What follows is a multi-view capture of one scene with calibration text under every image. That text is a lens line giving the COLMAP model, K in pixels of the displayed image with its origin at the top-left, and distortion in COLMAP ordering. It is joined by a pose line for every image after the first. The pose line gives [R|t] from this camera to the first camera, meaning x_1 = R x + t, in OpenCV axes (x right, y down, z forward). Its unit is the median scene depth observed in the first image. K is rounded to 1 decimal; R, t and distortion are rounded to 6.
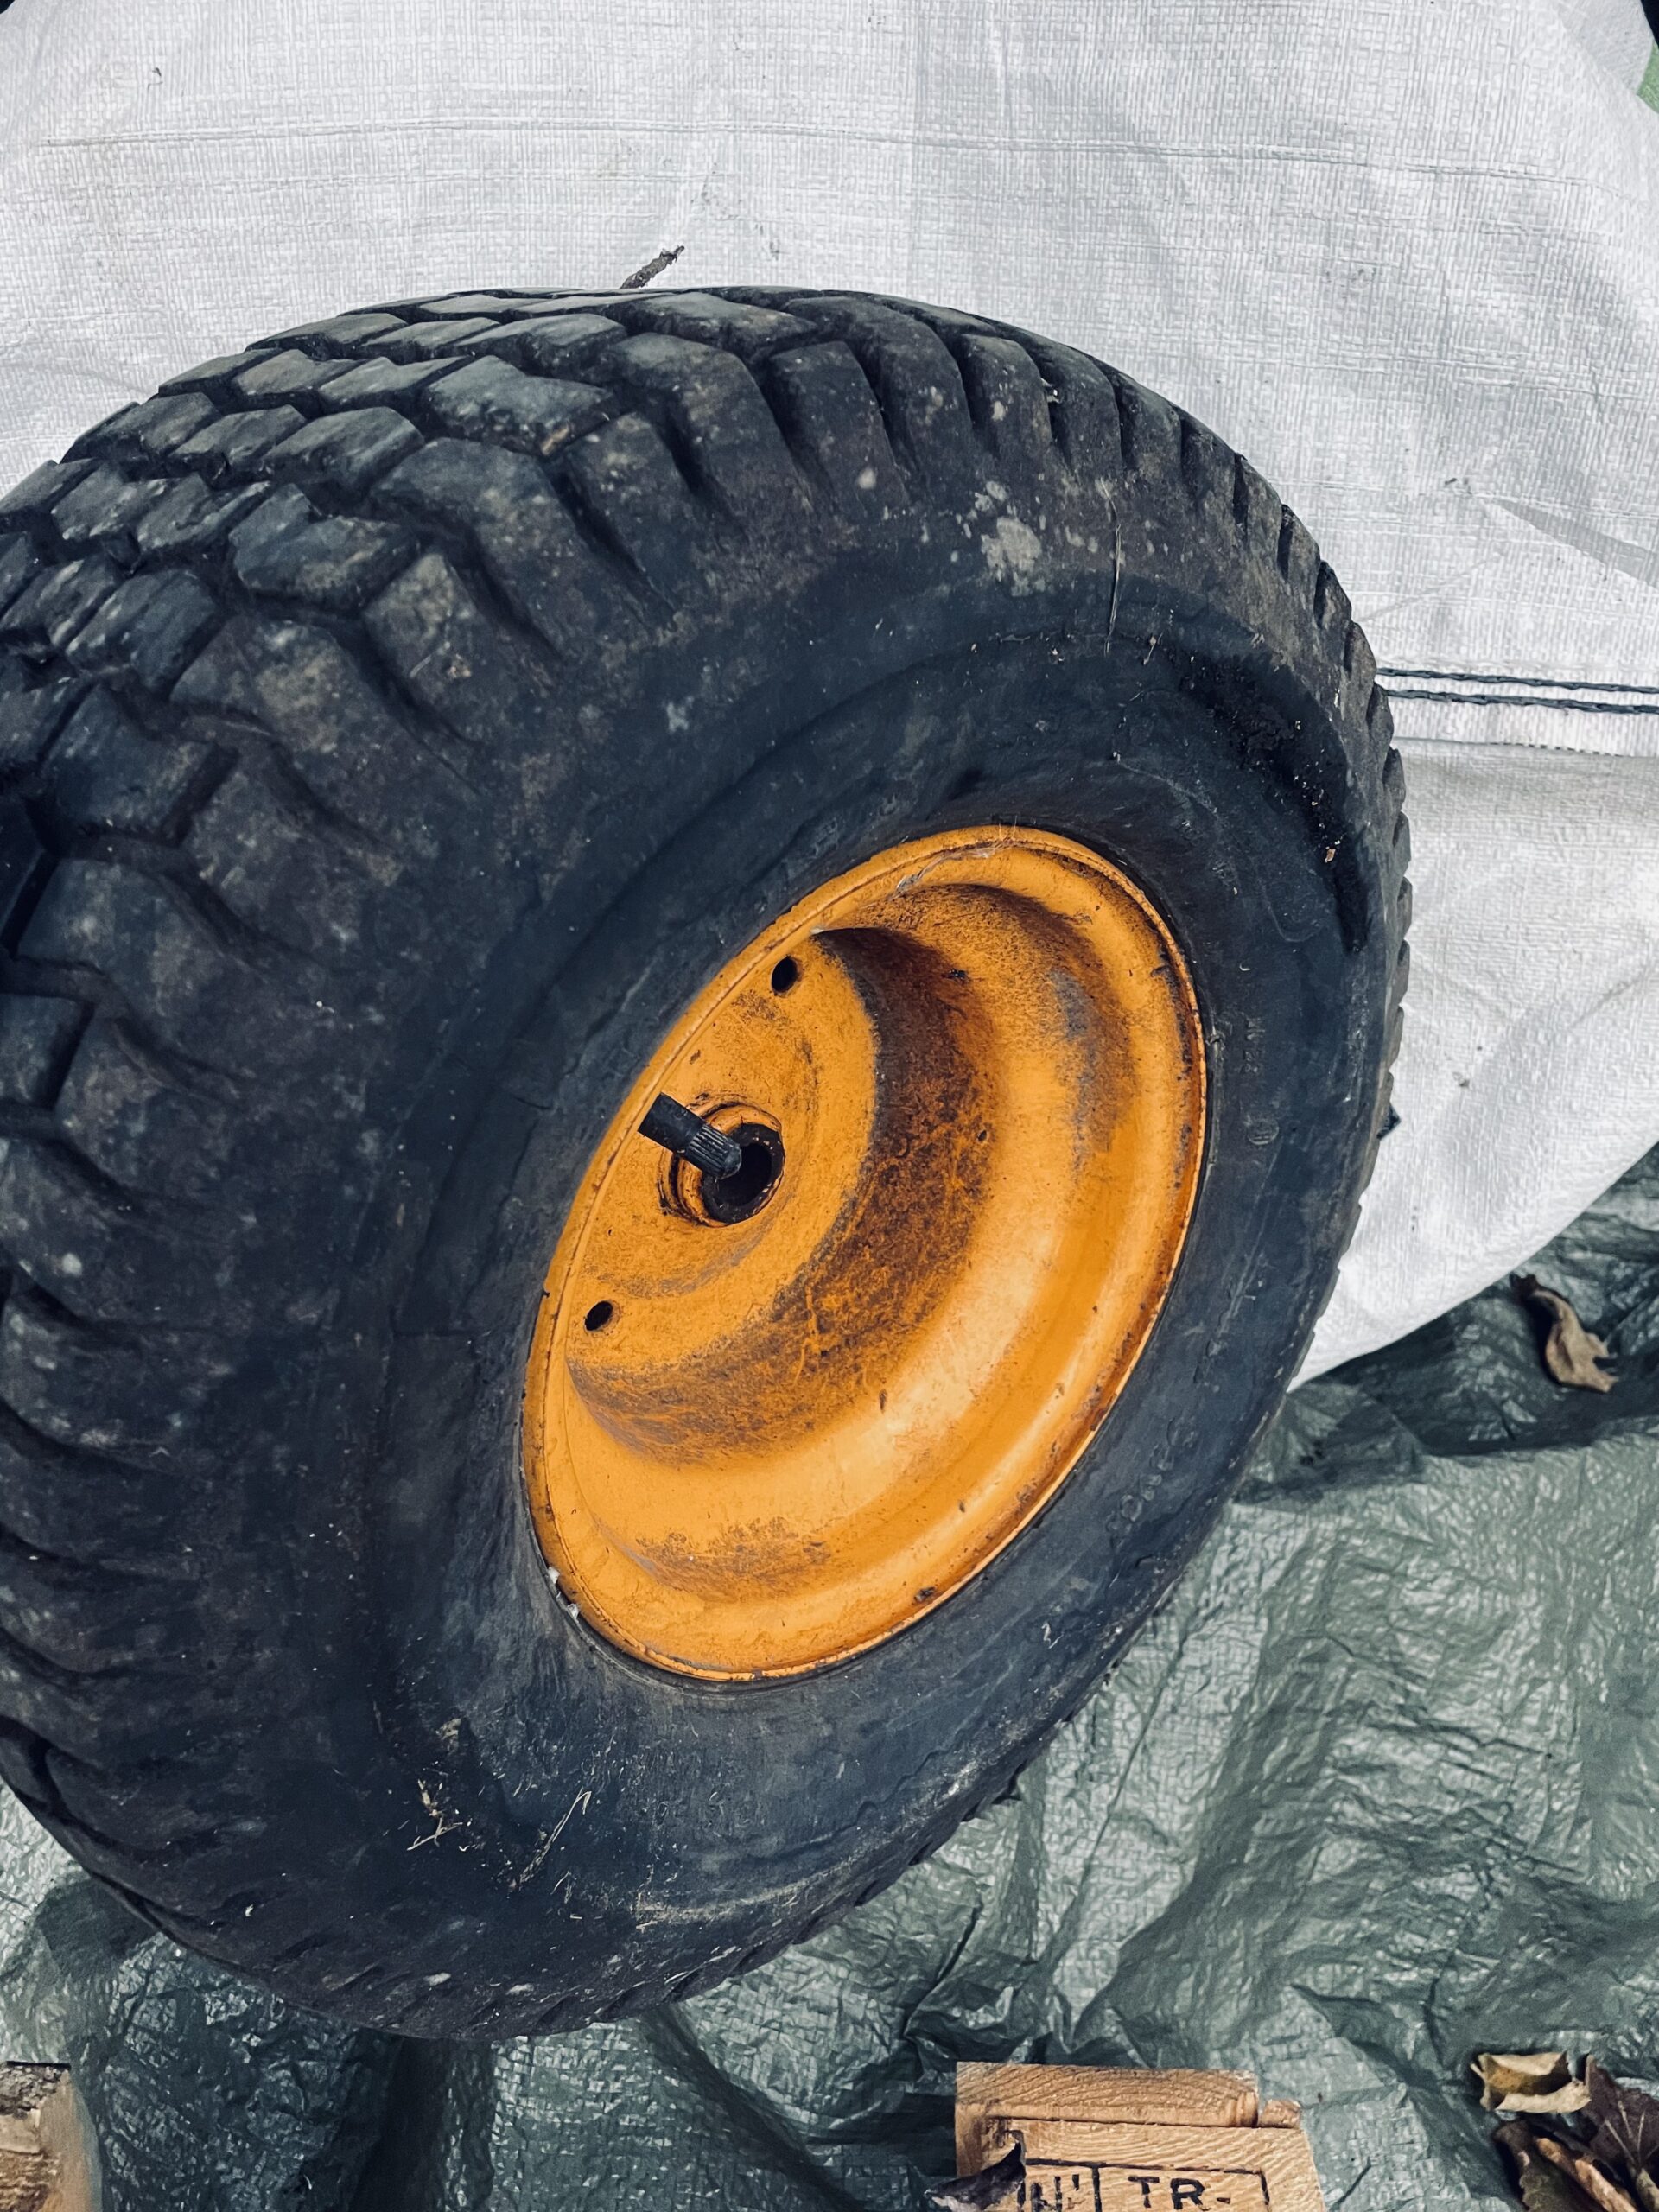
lens RADIAL K [[1697.7, 0, 829.5], [0, 1697.7, 1106.0], [0, 0, 1]] dist [0.004905, 0.134763]
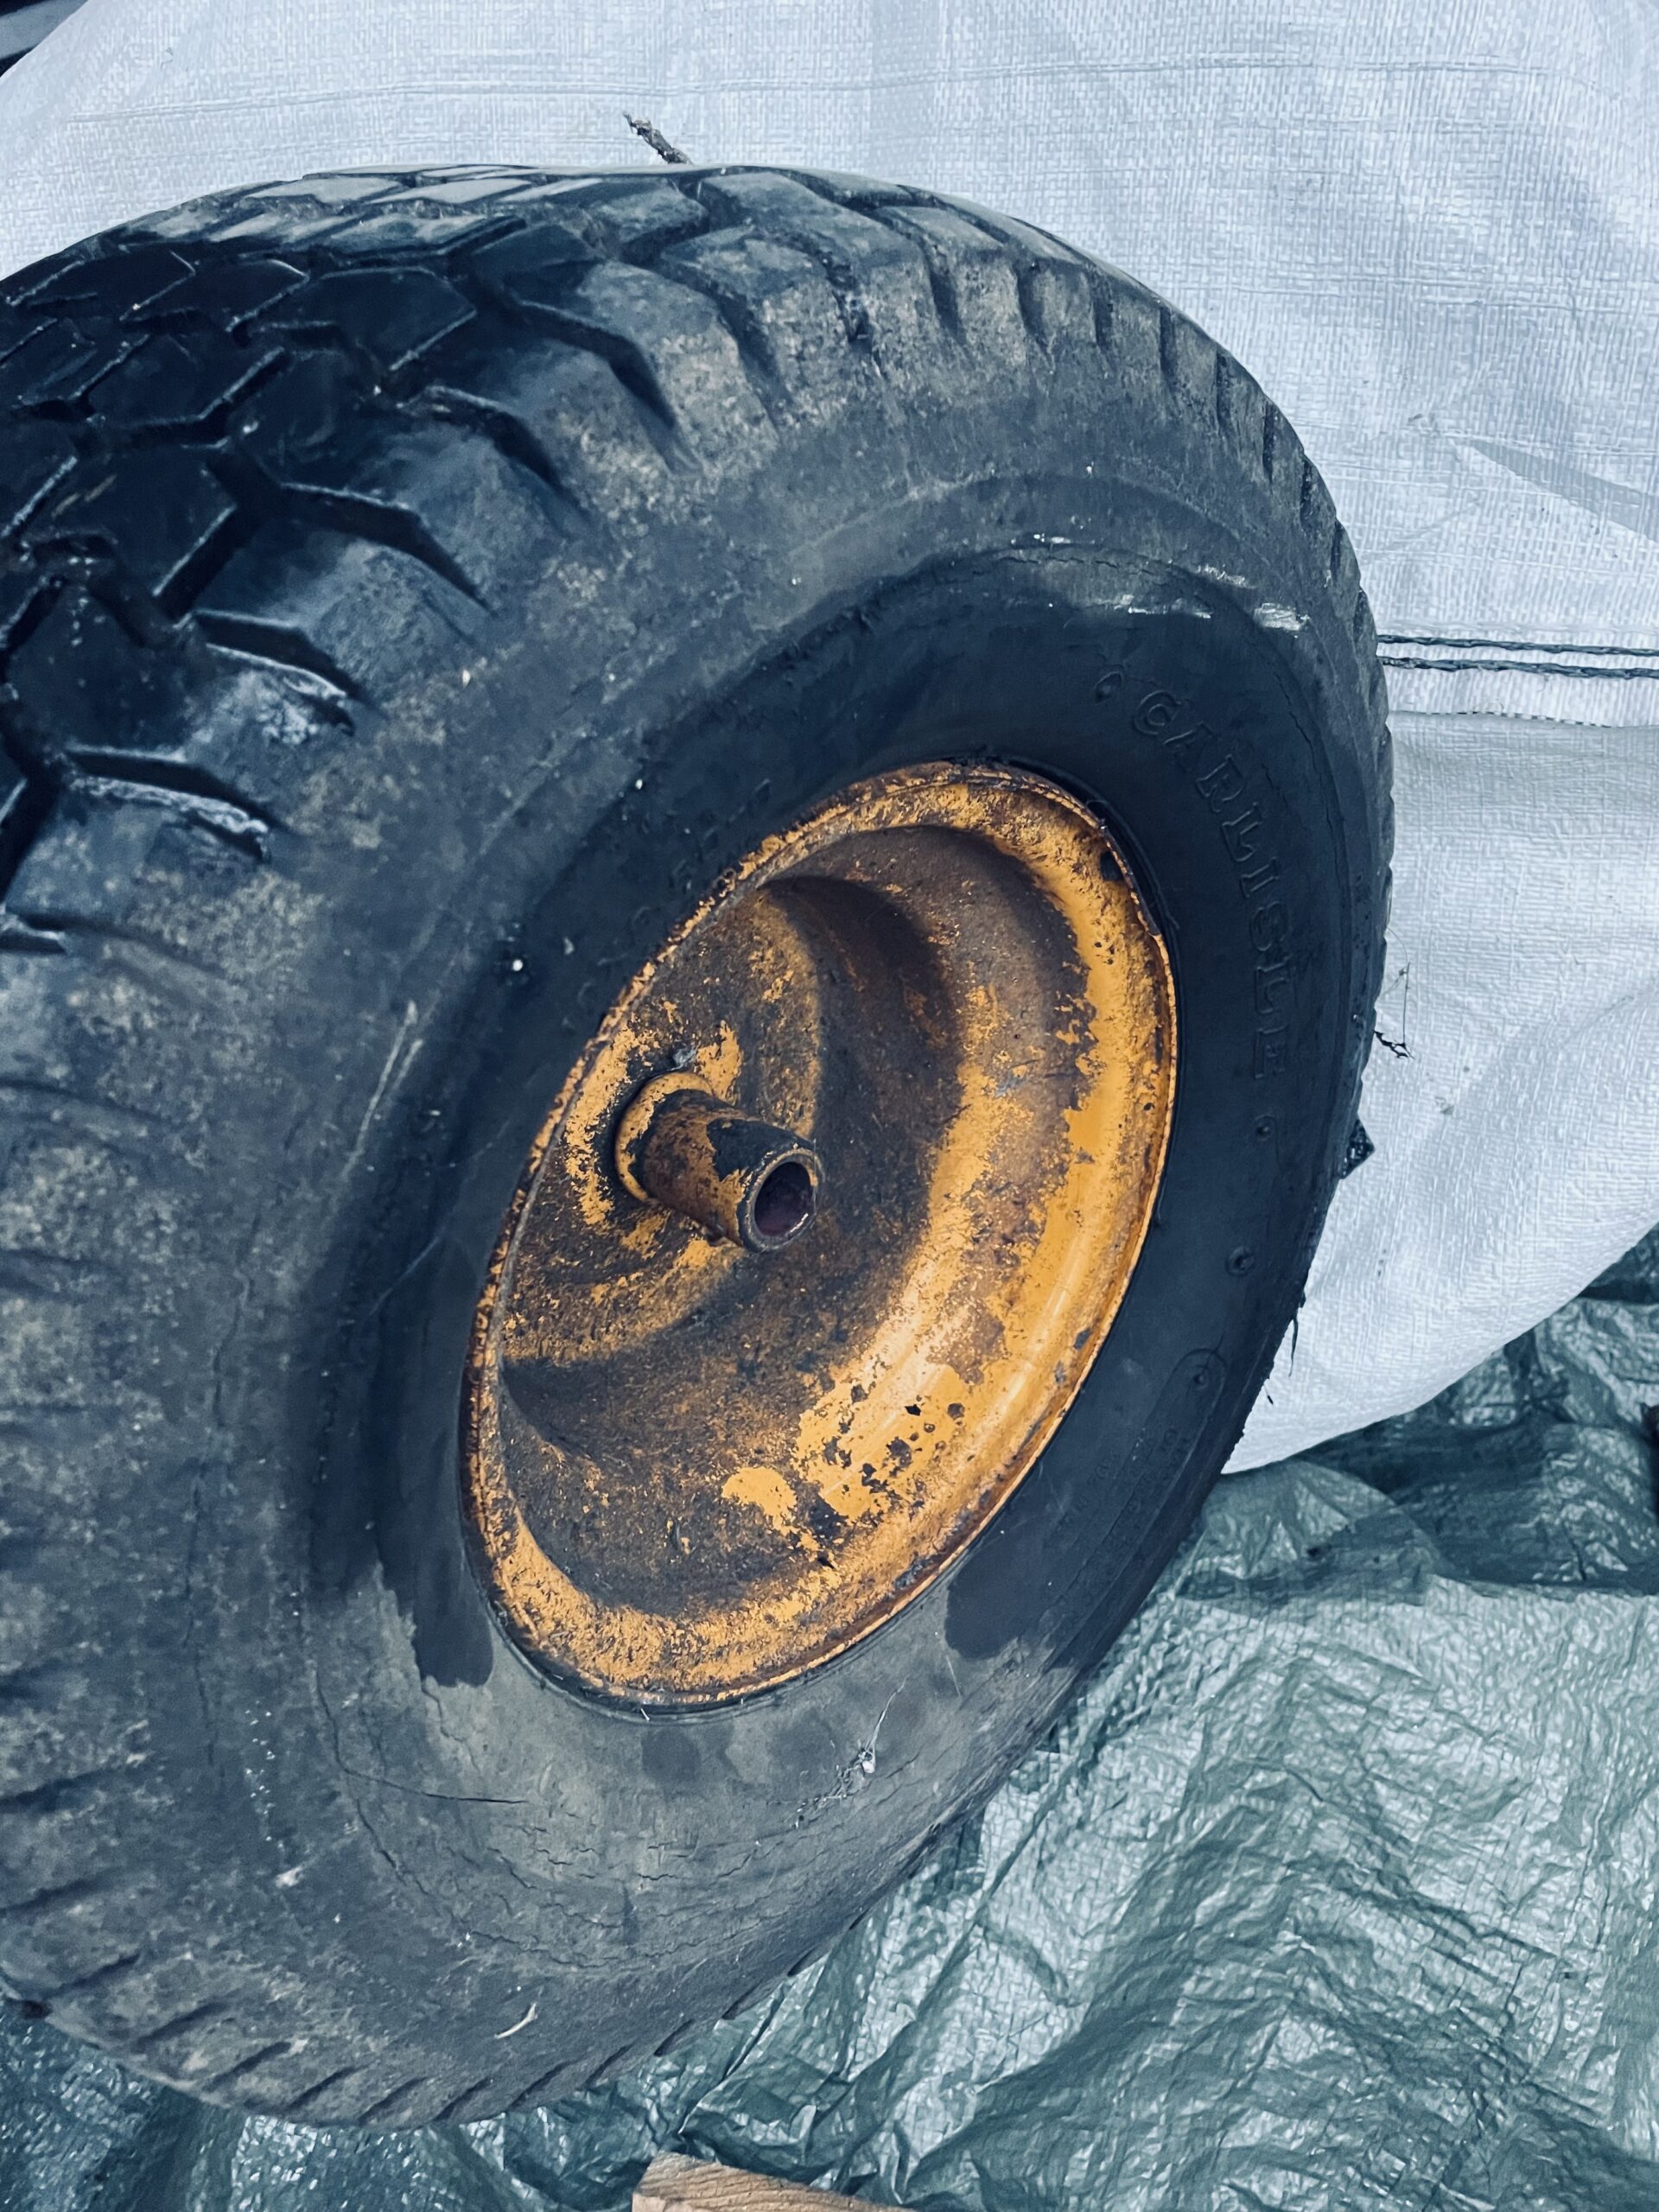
lens RADIAL K [[1648.6, 0, 832.1], [0, 1648.6, 1097.3], [0, 0, 1]] dist [0.040774, 0.002607]
pose [[0.976807, 0.077440, -0.199626, 0.206309], [-0.093108, 0.993170, -0.070314, 0.054071], [0.192818, 0.087270, 0.977346, 0.107228]]
